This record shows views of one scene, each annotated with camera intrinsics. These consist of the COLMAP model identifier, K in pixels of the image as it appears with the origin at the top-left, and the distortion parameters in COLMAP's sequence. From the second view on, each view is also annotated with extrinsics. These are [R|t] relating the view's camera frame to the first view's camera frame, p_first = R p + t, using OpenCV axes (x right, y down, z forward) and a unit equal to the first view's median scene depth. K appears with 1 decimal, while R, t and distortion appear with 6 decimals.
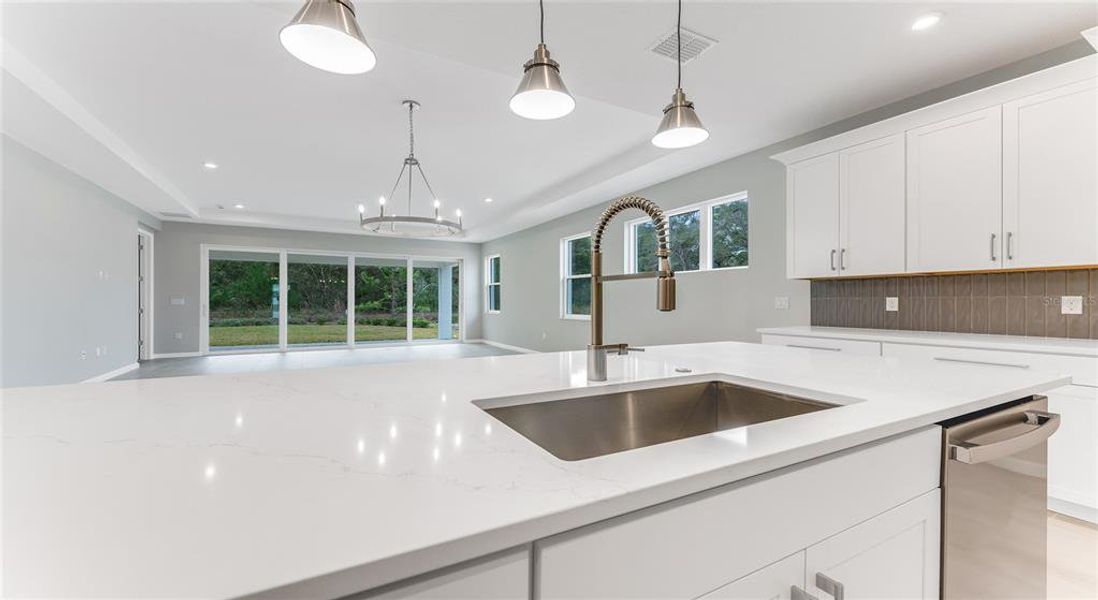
lens RADIAL K [[439.0, 0, 543.9], [0, 439.0, 306.0], [0, 0, 1]] dist [0.005182, 0.000312]
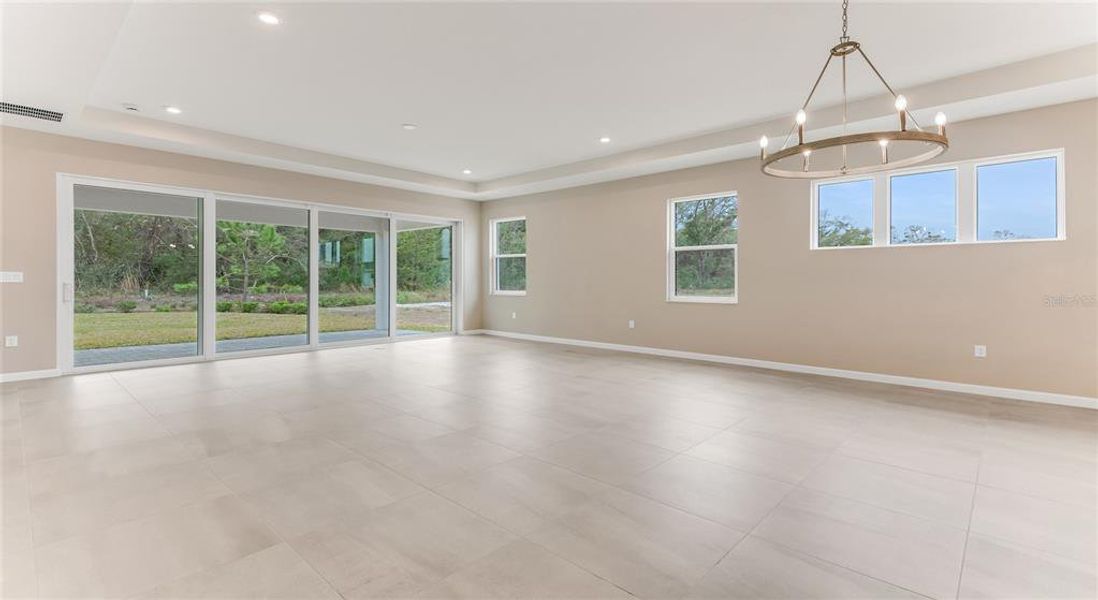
lens RADIAL K [[495.4, 0, 551.2], [0, 495.4, 302.5], [0, 0, 1]] dist [-0.002220, -0.000188]
pose [[0.941621, -0.013545, 0.336403, -0.347209], [0.000306, 0.999224, 0.039379, -0.003720], [-0.336675, -0.036977, 0.940895, 0.177471]]
